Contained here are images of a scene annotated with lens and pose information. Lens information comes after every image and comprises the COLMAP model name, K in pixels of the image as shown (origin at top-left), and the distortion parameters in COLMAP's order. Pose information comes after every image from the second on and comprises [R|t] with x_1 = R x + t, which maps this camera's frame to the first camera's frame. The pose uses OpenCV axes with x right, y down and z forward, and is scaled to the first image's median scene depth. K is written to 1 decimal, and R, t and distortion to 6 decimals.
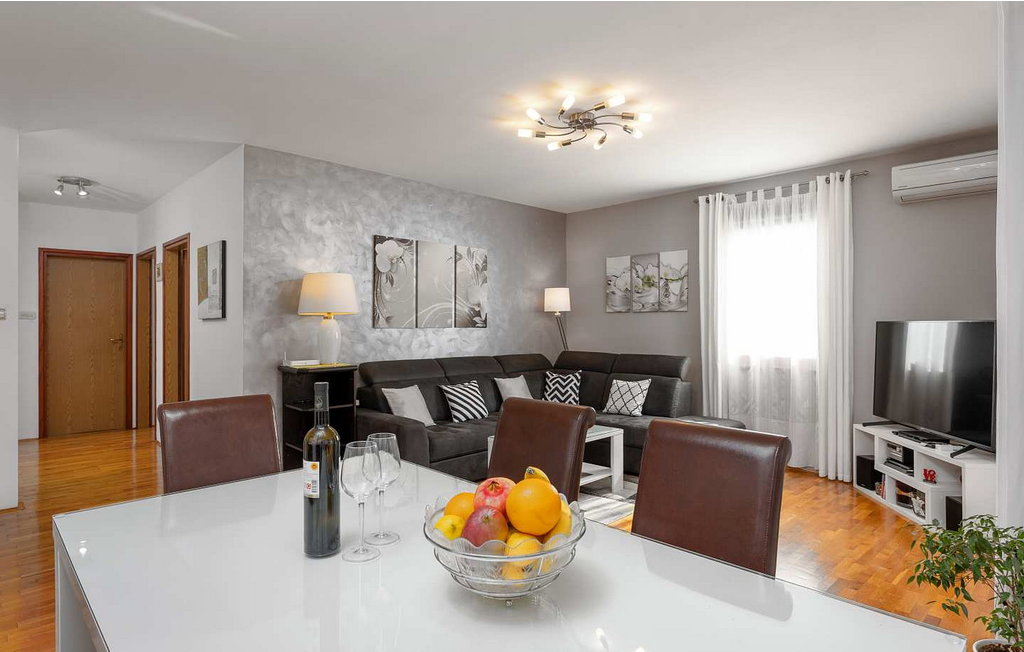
lens RADIAL K [[544.9, 0, 511.4], [0, 544.9, 324.0], [0, 0, 1]] dist [0.004060, -0.000502]
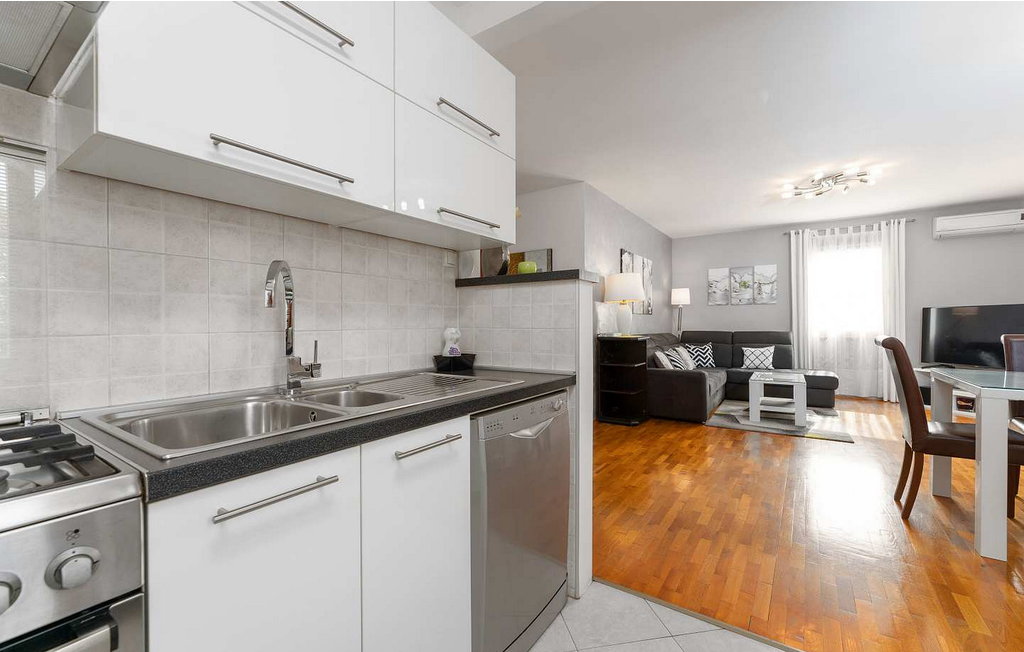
lens RADIAL K [[416.9, 0, 513.2], [0, 416.9, 326.9], [0, 0, 1]] dist [-0.001509, 0.000486]
pose [[0.982685, -0.005789, 0.185195, -0.688070], [0.004646, 0.999967, 0.006605, 0.034181], [-0.185227, -0.005630, 0.982680, -0.037164]]
